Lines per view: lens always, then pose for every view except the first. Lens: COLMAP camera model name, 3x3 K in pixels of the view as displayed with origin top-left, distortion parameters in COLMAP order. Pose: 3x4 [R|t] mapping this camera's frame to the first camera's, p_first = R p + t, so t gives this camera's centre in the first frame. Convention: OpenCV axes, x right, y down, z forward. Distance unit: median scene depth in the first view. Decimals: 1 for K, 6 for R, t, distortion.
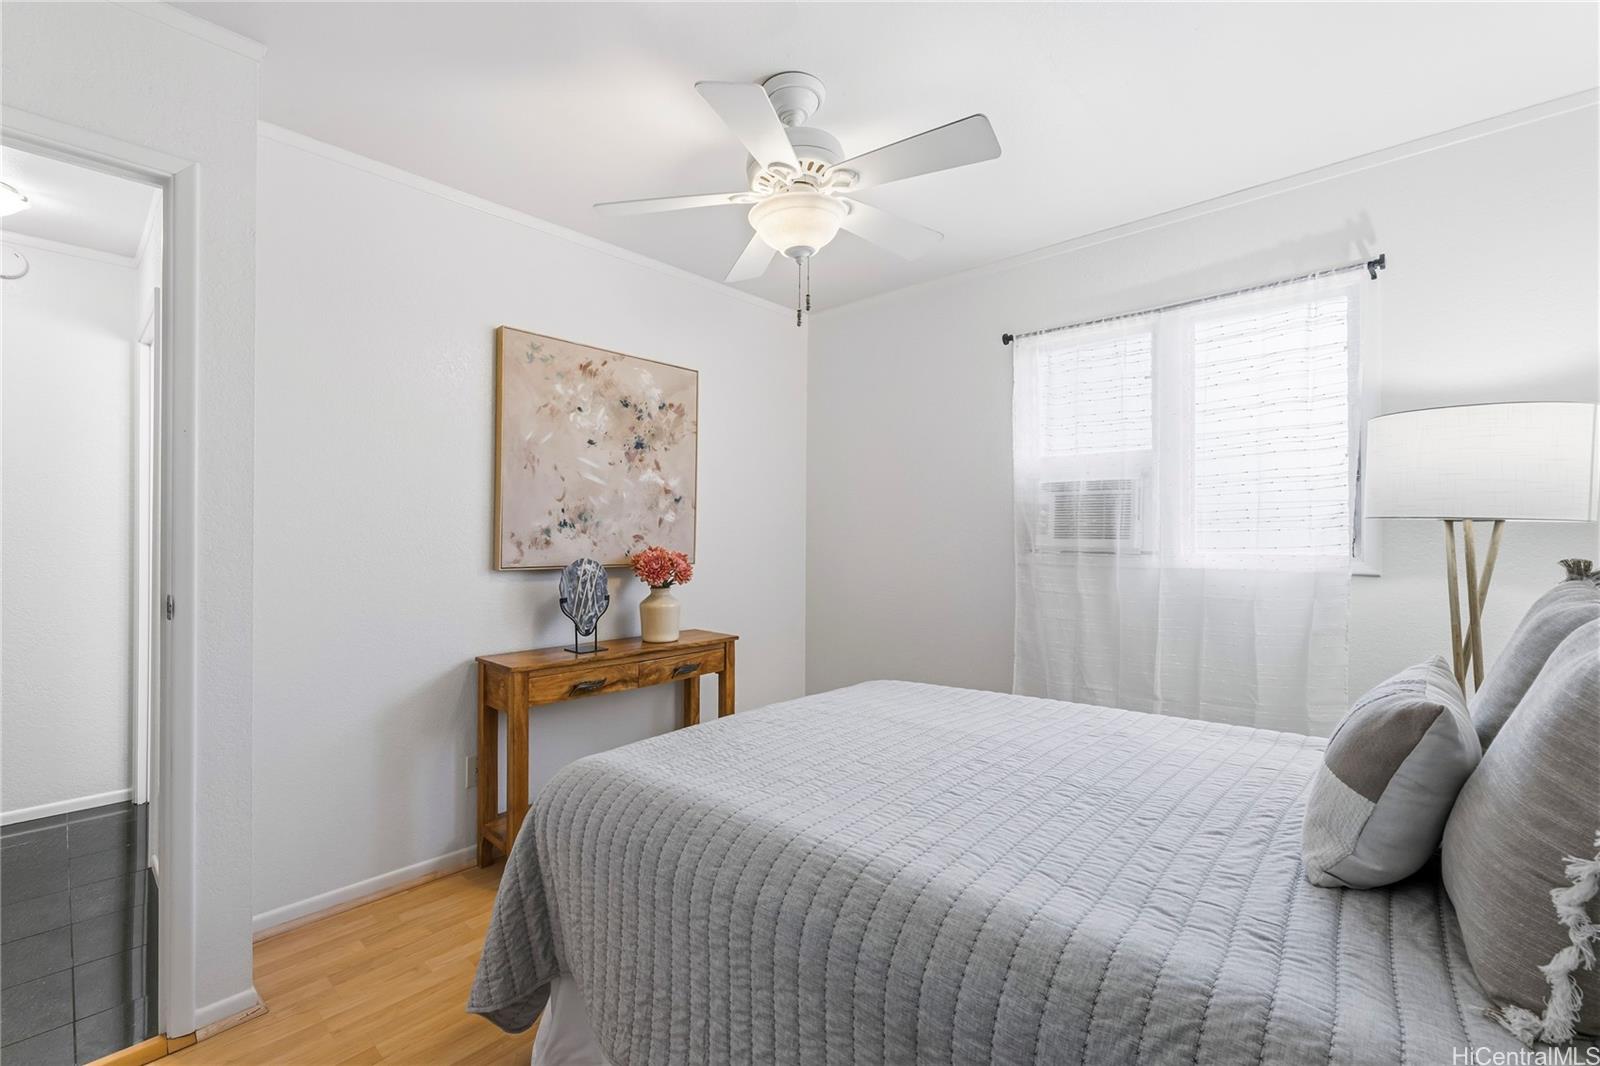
lens RADIAL K [[674.4, 0, 799.7], [0, 674.4, 533.4], [0, 0, 1]] dist [-0.000657, 0.000031]
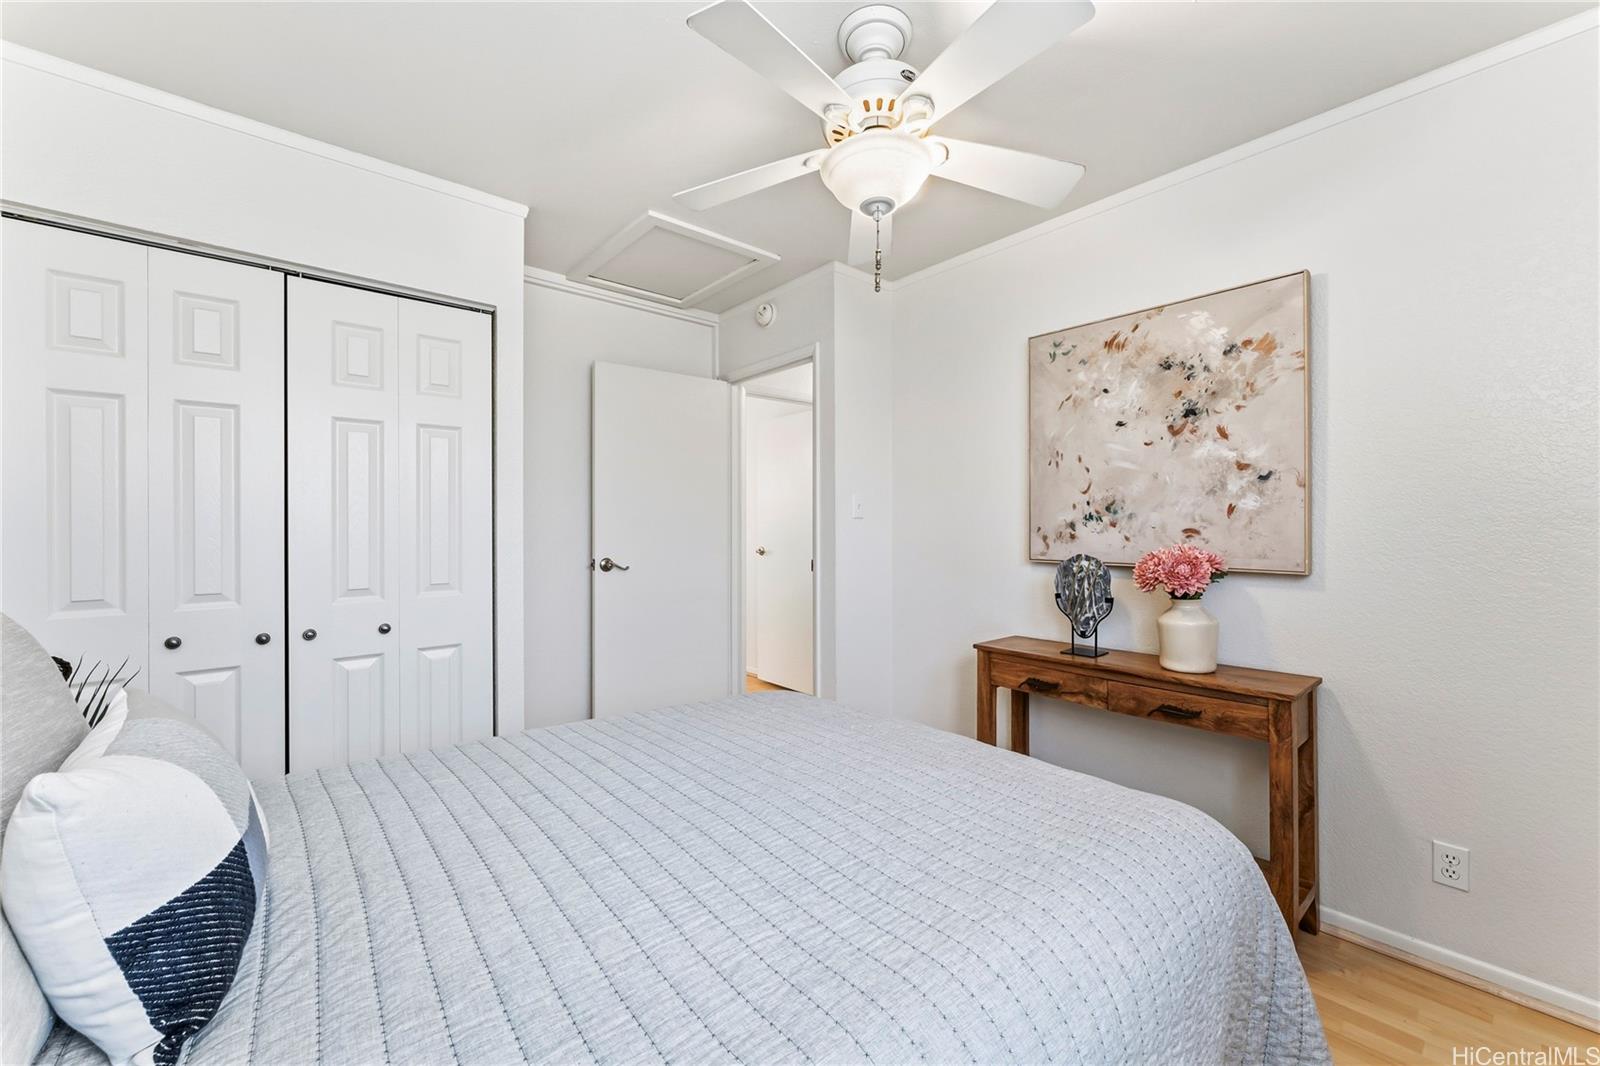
lens RADIAL K [[641.2, 0, 812.0], [0, 641.2, 524.9], [0, 0, 1]] dist [-0.004050, -0.000298]
pose [[-0.110522, 0.001365, -0.993873, 0.565612], [0.013319, 0.999911, -0.000108, -0.007859], [0.993784, -0.013249, -0.110531, 0.681621]]
